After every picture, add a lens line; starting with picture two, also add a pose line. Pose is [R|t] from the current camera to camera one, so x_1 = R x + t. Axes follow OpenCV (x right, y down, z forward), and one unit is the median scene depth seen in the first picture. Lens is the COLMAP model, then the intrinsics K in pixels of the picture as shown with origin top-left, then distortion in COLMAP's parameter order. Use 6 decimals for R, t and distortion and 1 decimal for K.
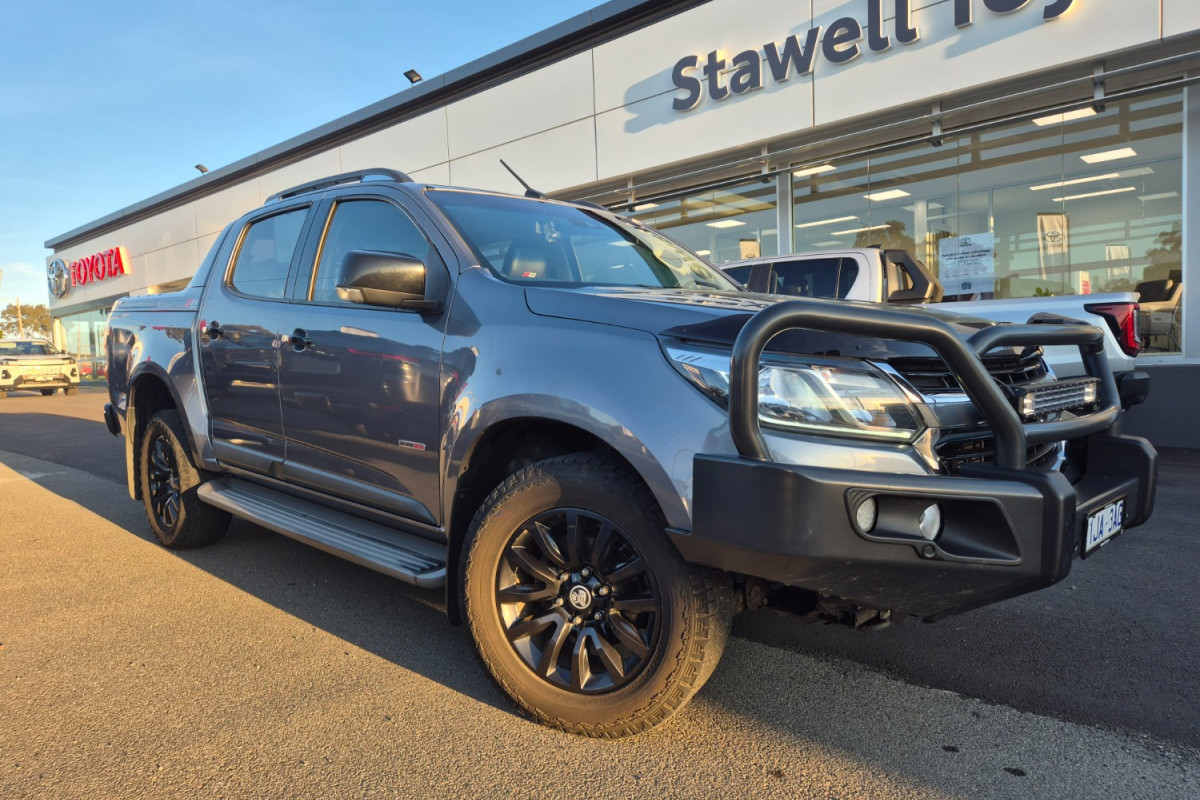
lens RADIAL K [[838.5, 0, 605.6], [0, 838.5, 396.7], [0, 0, 1]] dist [0.055911, -0.035683]
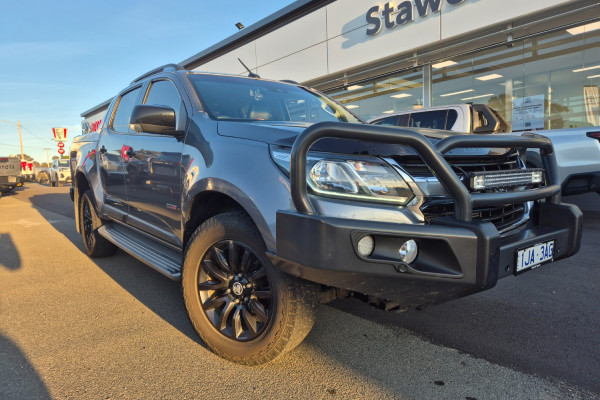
lens RADIAL K [[419.2, 0, 294.2], [0, 419.2, 196.4], [0, 0, 1]] dist [0.055911, -0.035683]
pose [[0.990991, 0.005301, -0.133826, 0.173503], [-0.002441, 0.999765, 0.021529, 0.013397], [0.133908, -0.021008, 0.990771, 0.087251]]
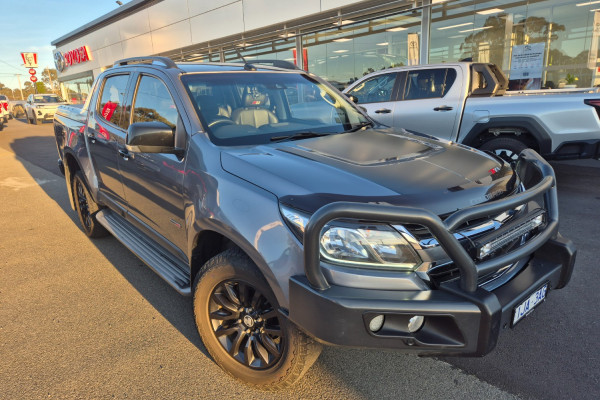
lens RADIAL K [[419.2, 0, 299.7], [0, 419.2, 204.4], [0, 0, 1]] dist [0.055911, -0.035683]
pose [[0.995522, 0.014060, -0.093482, 0.140500], [0.006189, 0.977064, 0.212856, -0.186024], [0.094331, -0.212482, 0.972601, 0.100169]]
